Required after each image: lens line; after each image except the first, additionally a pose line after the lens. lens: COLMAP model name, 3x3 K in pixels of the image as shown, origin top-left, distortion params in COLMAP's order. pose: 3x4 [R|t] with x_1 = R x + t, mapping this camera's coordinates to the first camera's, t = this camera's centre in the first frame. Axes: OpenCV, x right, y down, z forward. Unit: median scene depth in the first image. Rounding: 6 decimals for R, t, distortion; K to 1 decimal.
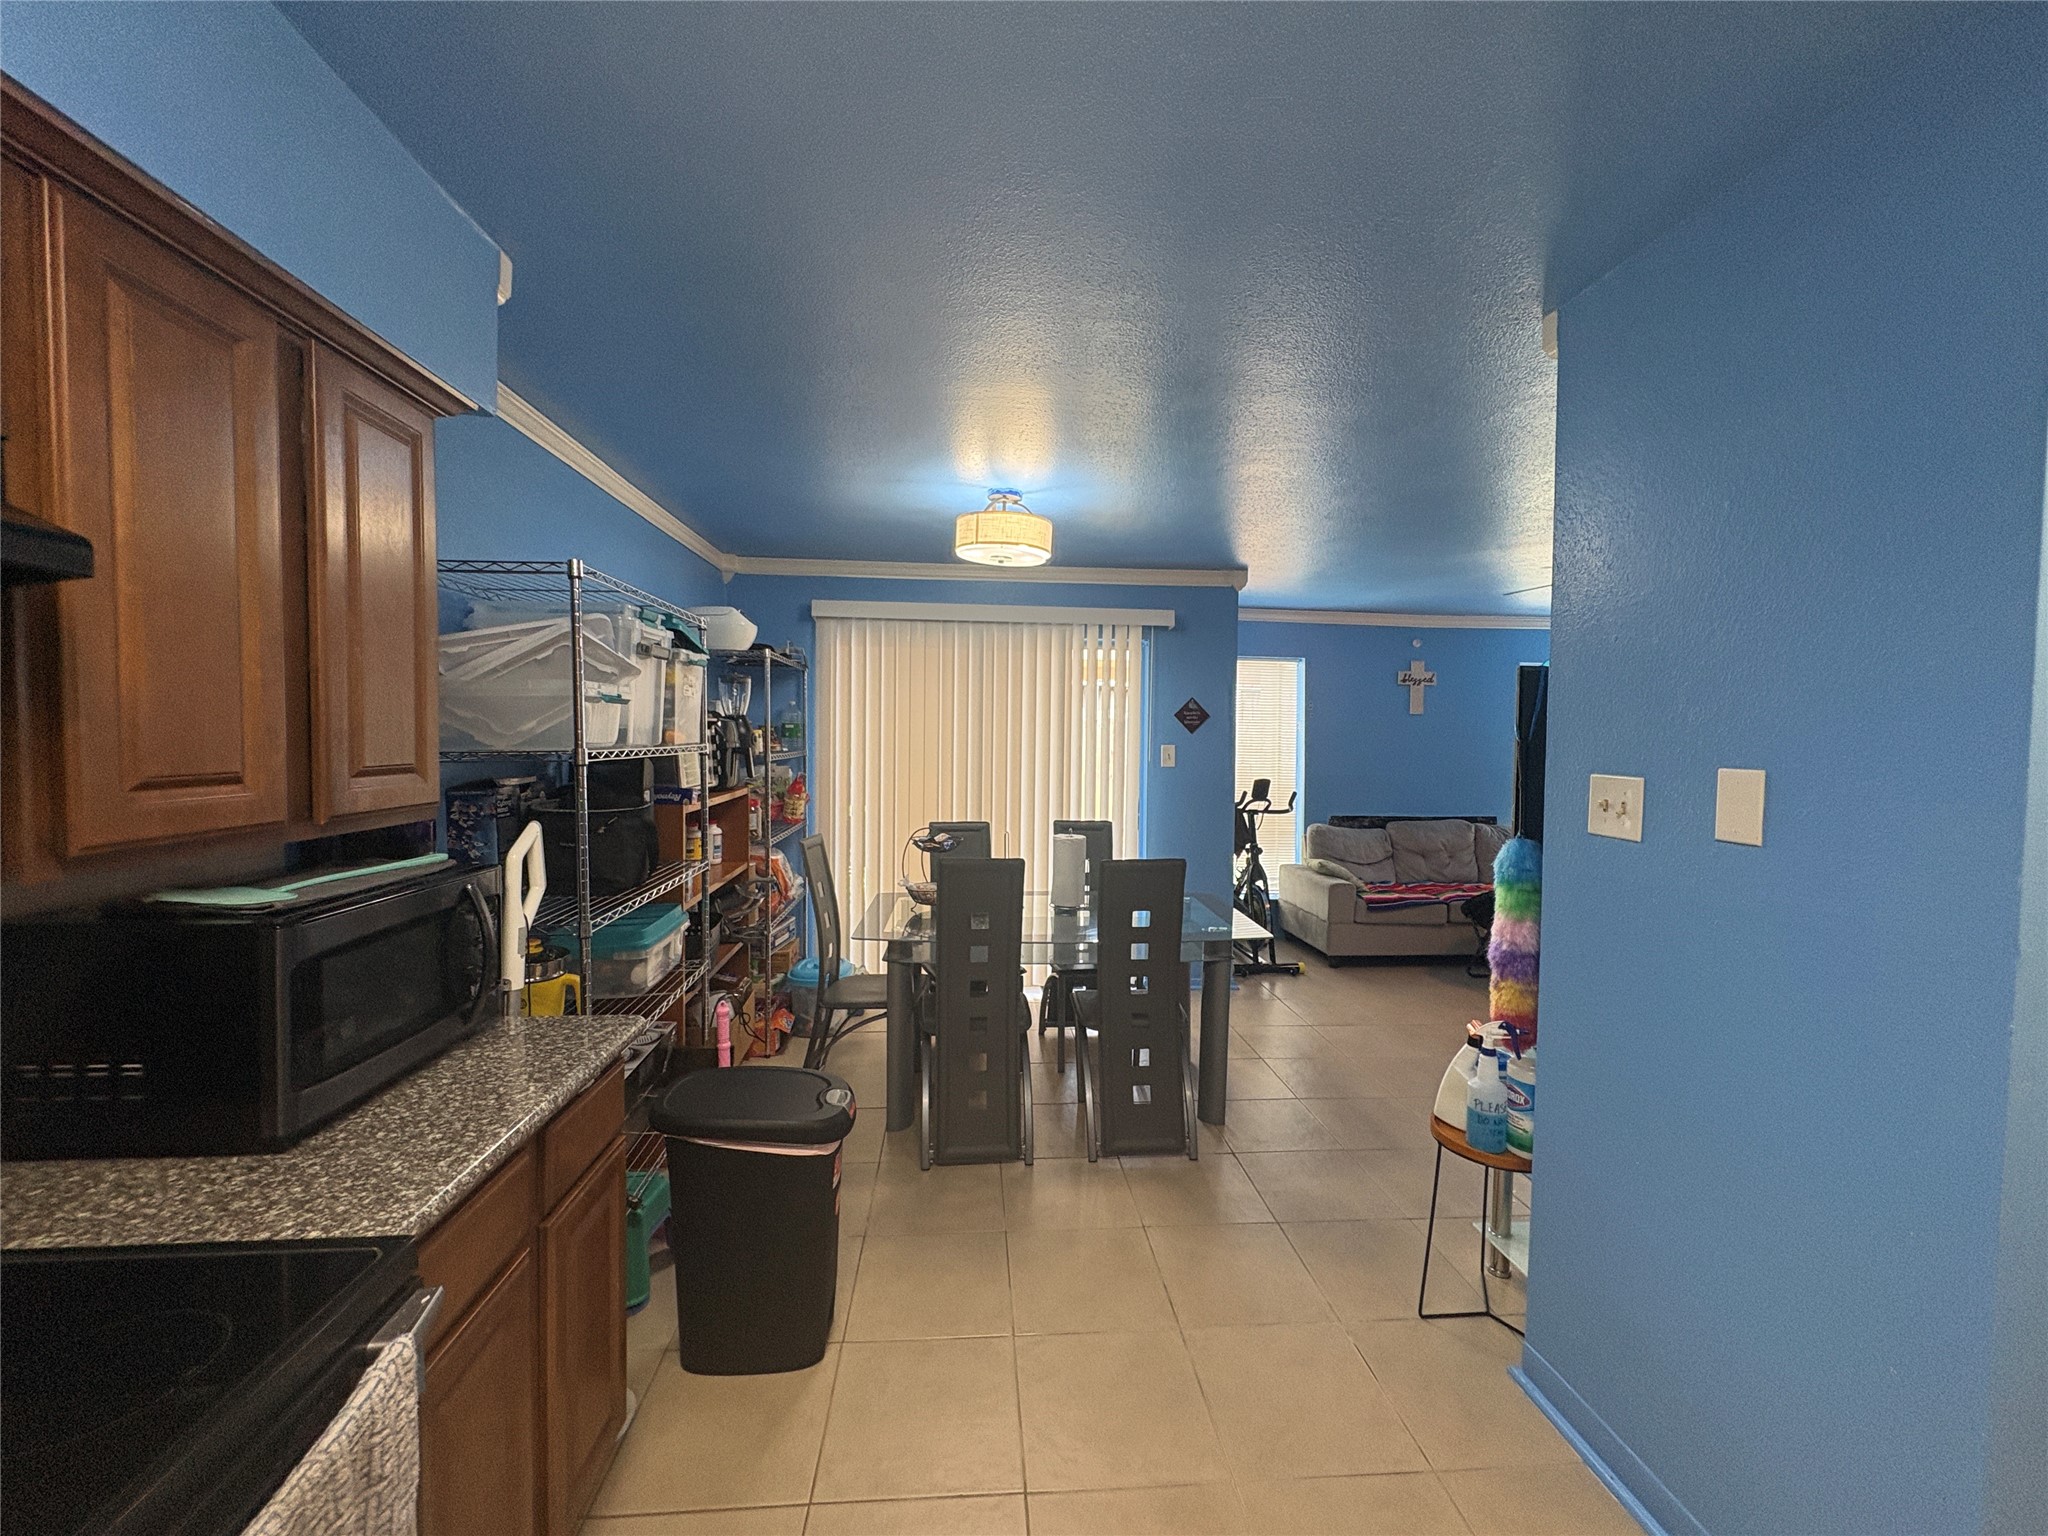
lens RADIAL K [[815.7, 0, 1024.6], [0, 815.7, 763.4], [0, 0, 1]] dist [0.000678, 0.000241]
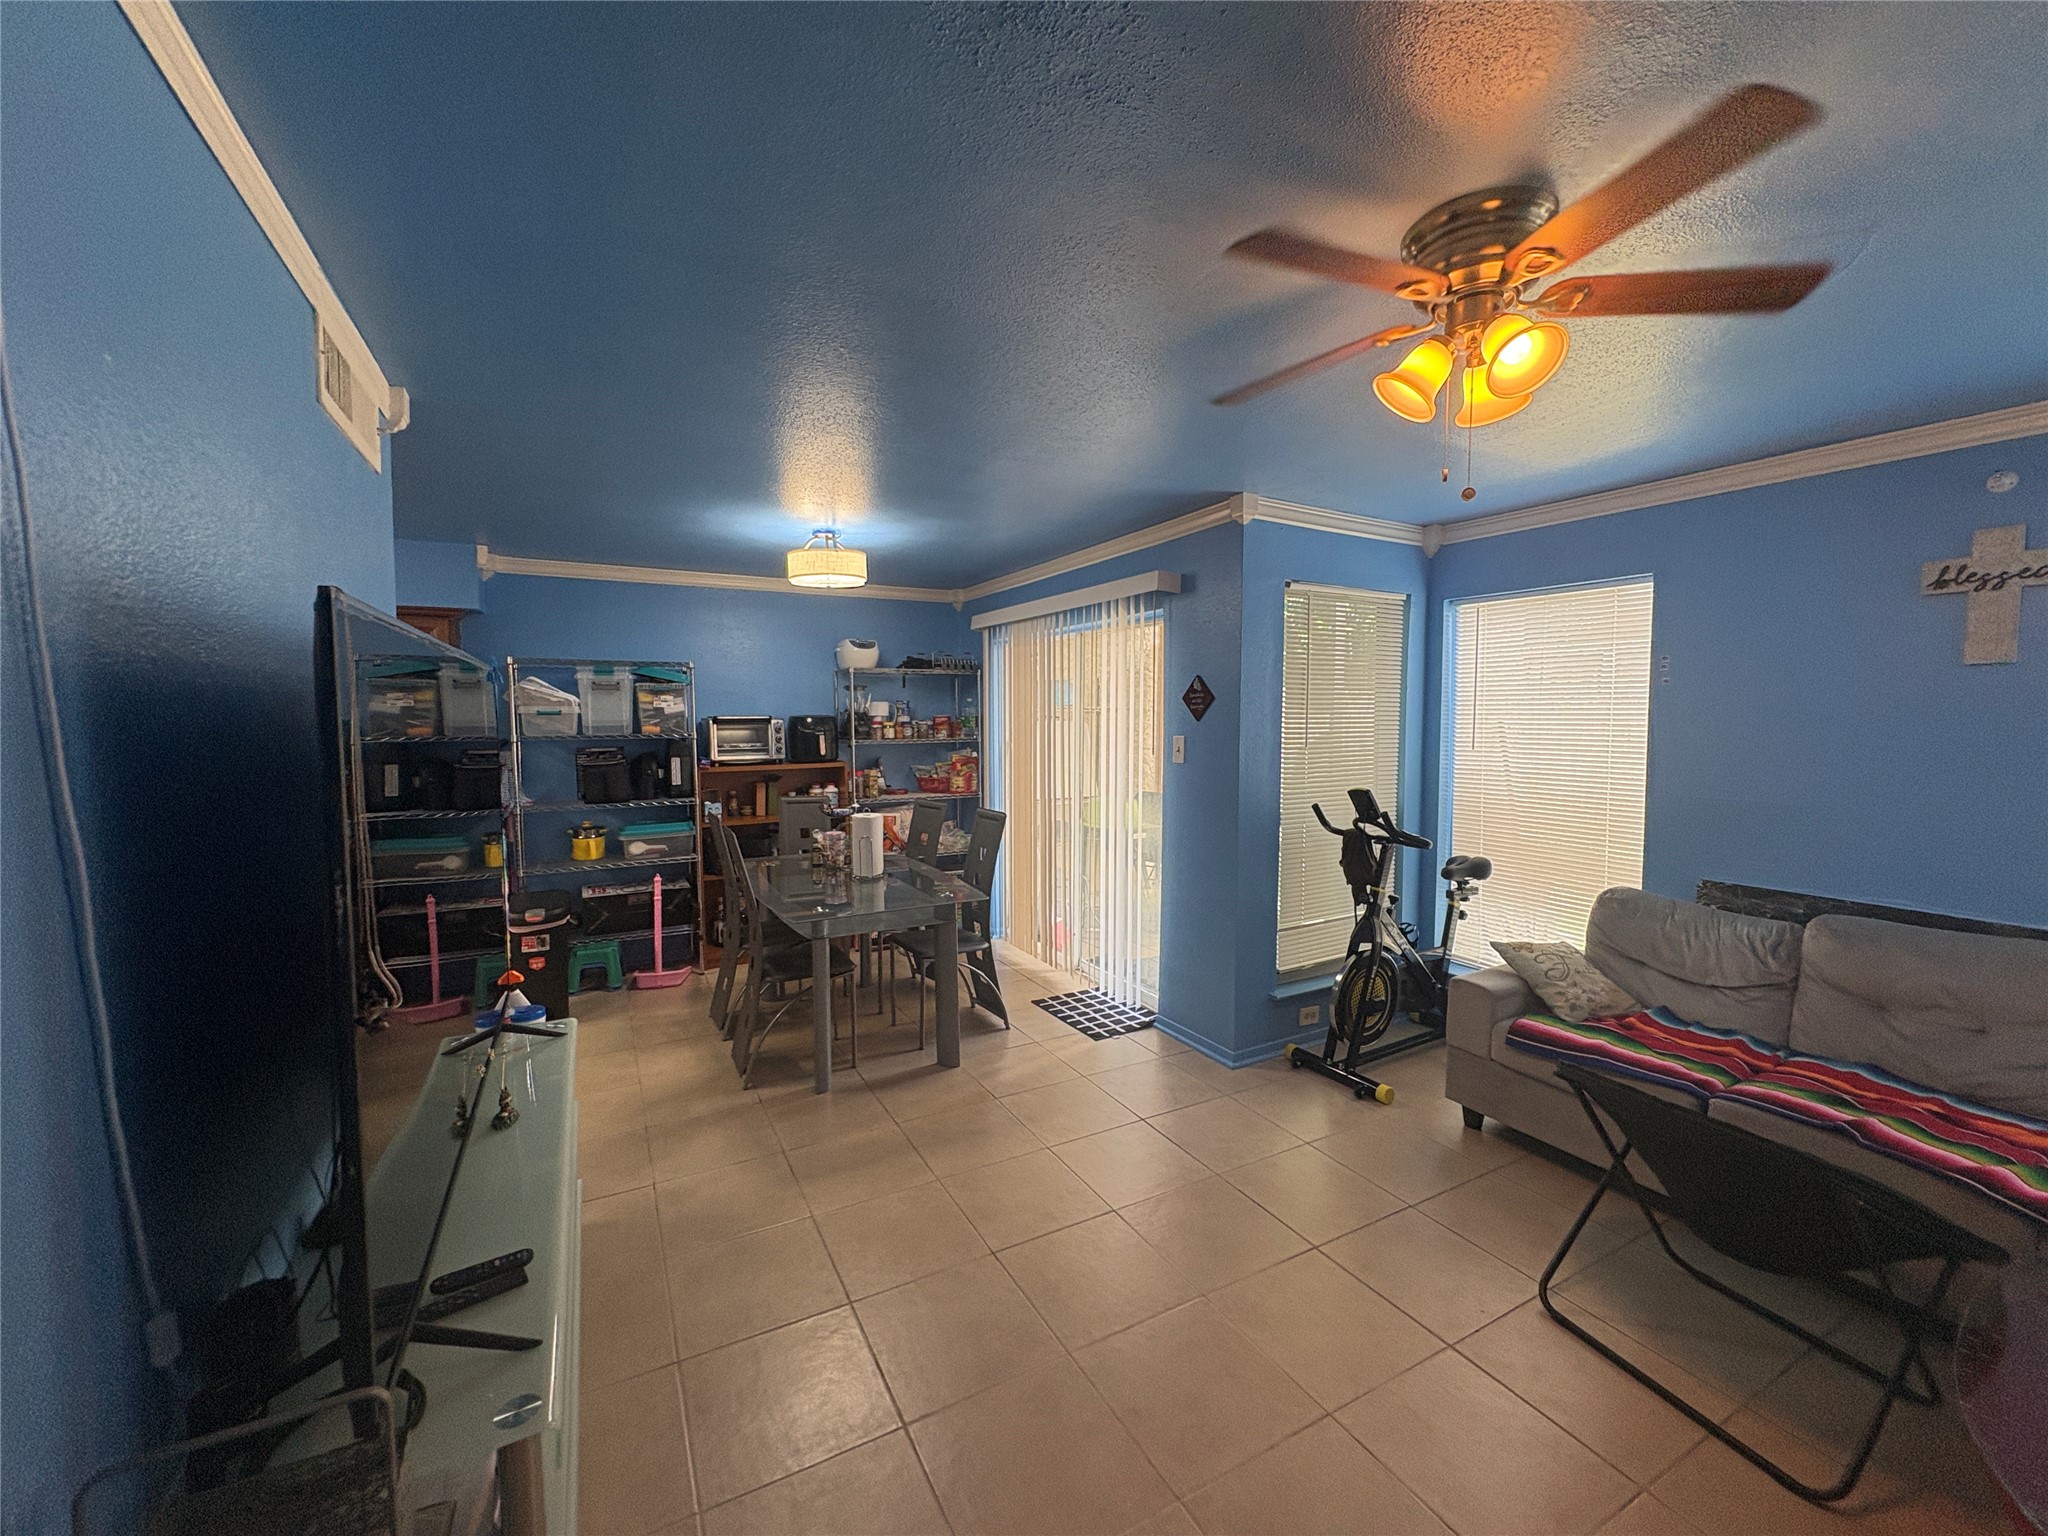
lens RADIAL K [[815.7, 0, 1024.6], [0, 815.7, 763.4], [0, 0, 1]] dist [0.000678, 0.000241]
pose [[0.402310, 0.039521, -0.914650, 1.442395], [-0.022837, 0.999190, 0.033130, -0.031021], [0.915219, 0.007559, 0.402887, 0.901120]]
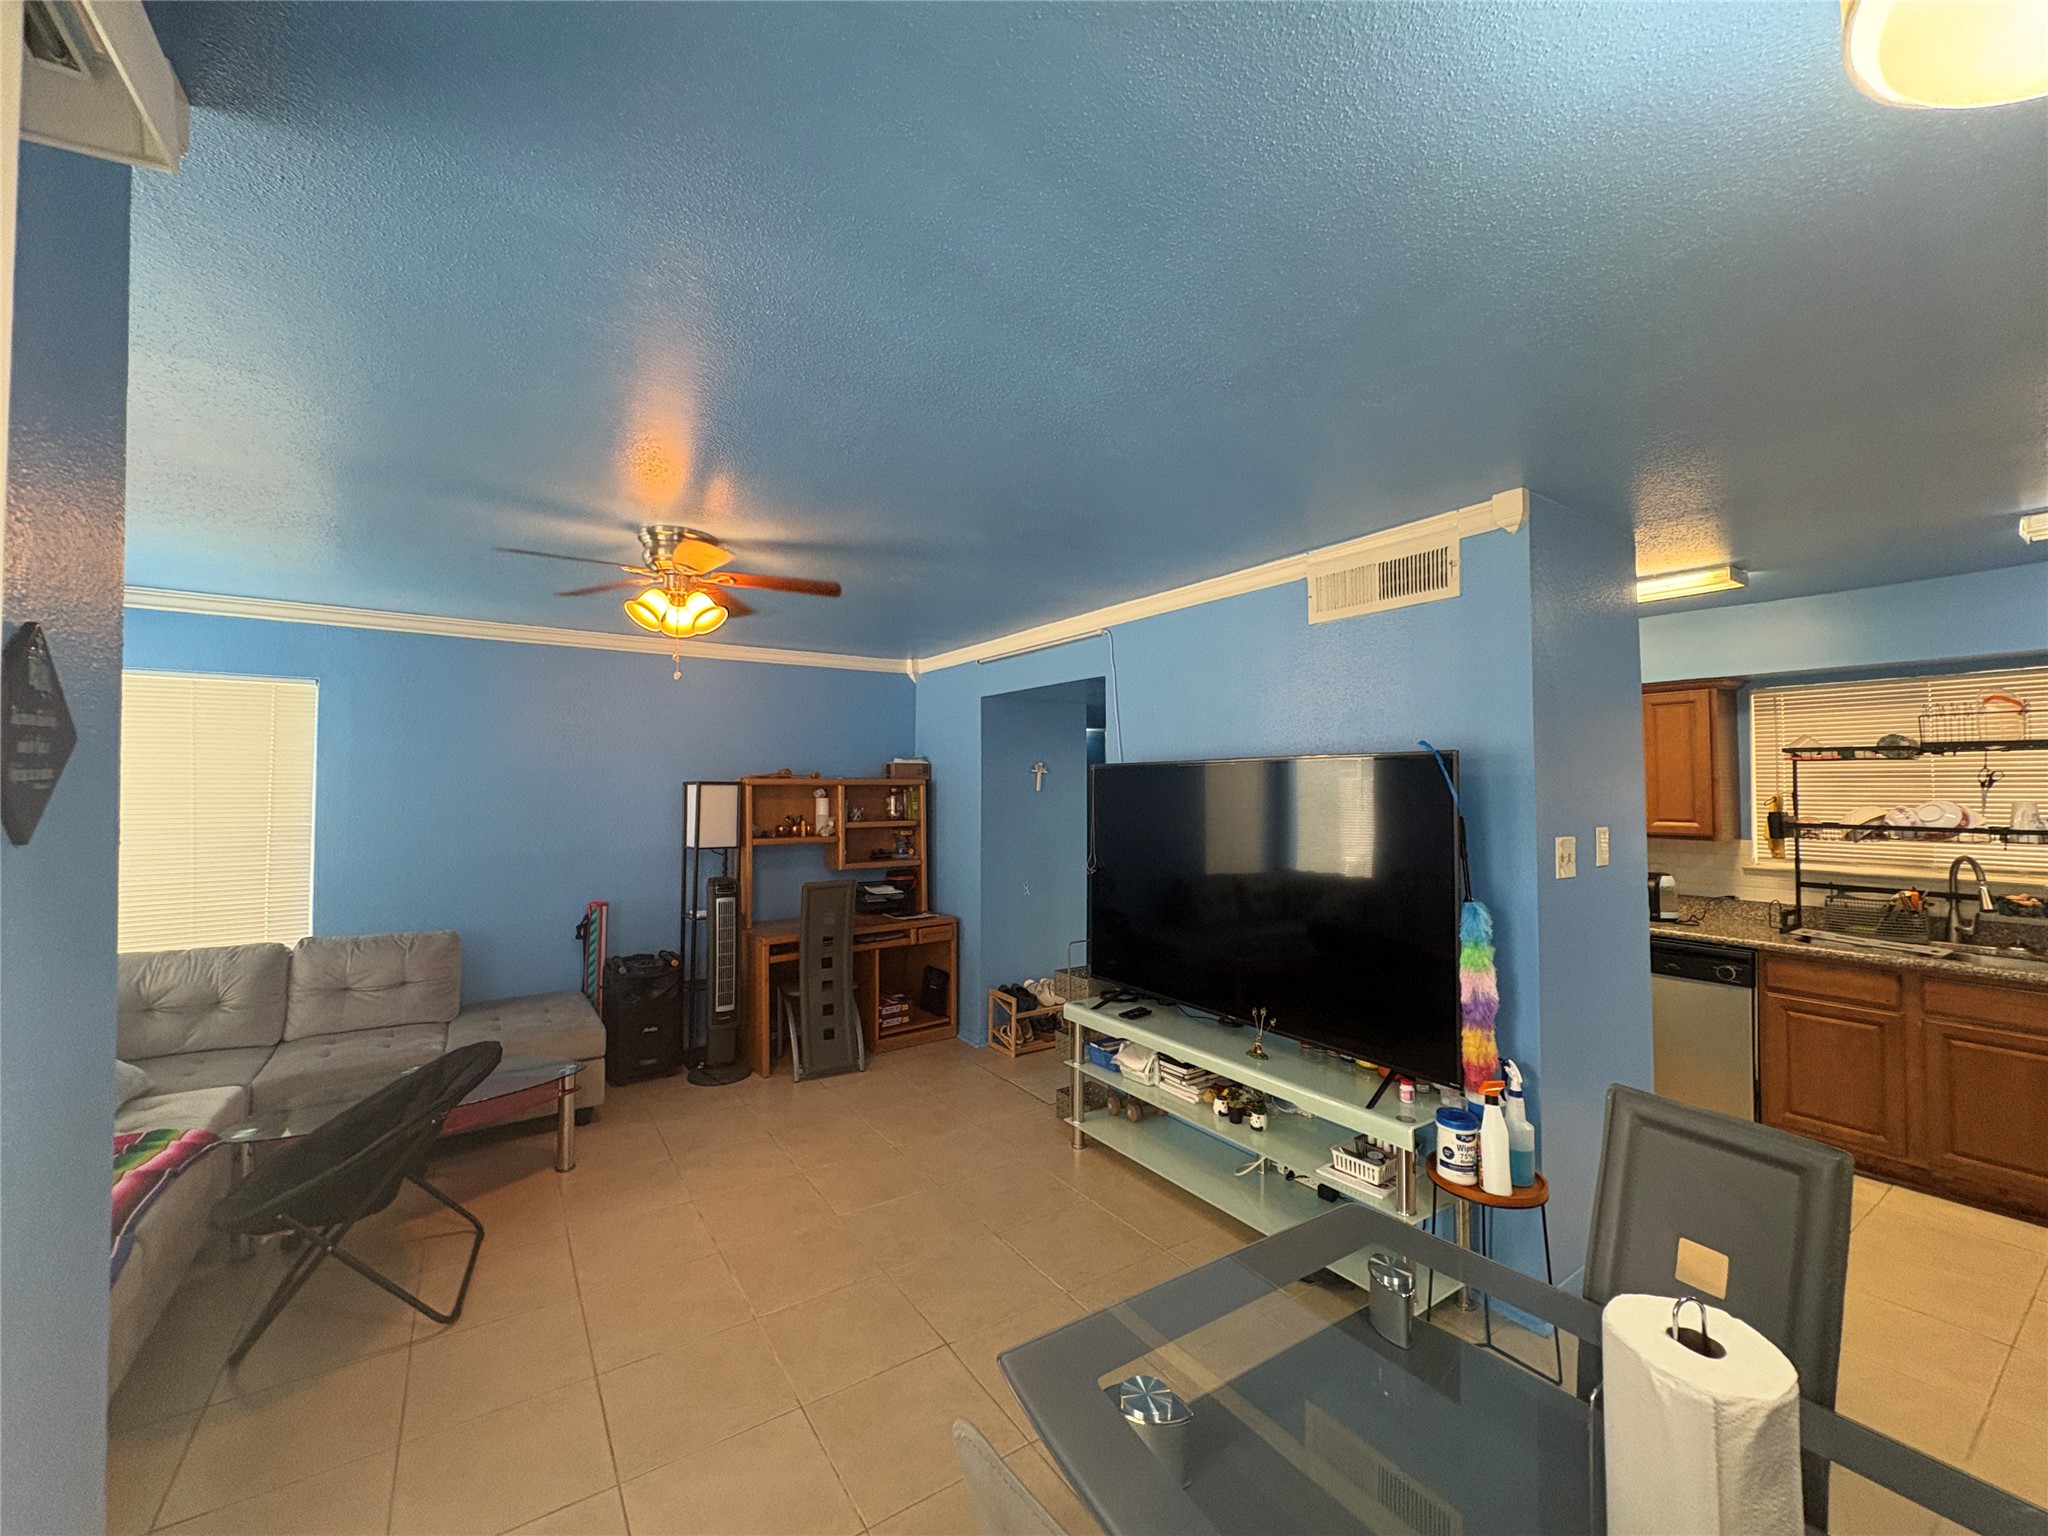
lens RADIAL K [[813.5, 0, 1024.4], [0, 813.5, 764.4], [0, 0, 1]] dist [-0.001305, 0.000506]
pose [[-0.493181, 0.013362, 0.869824, -0.056262], [0.021734, 0.999759, -0.003035, -0.080329], [-0.869655, 0.017408, -0.493353, 1.531294]]
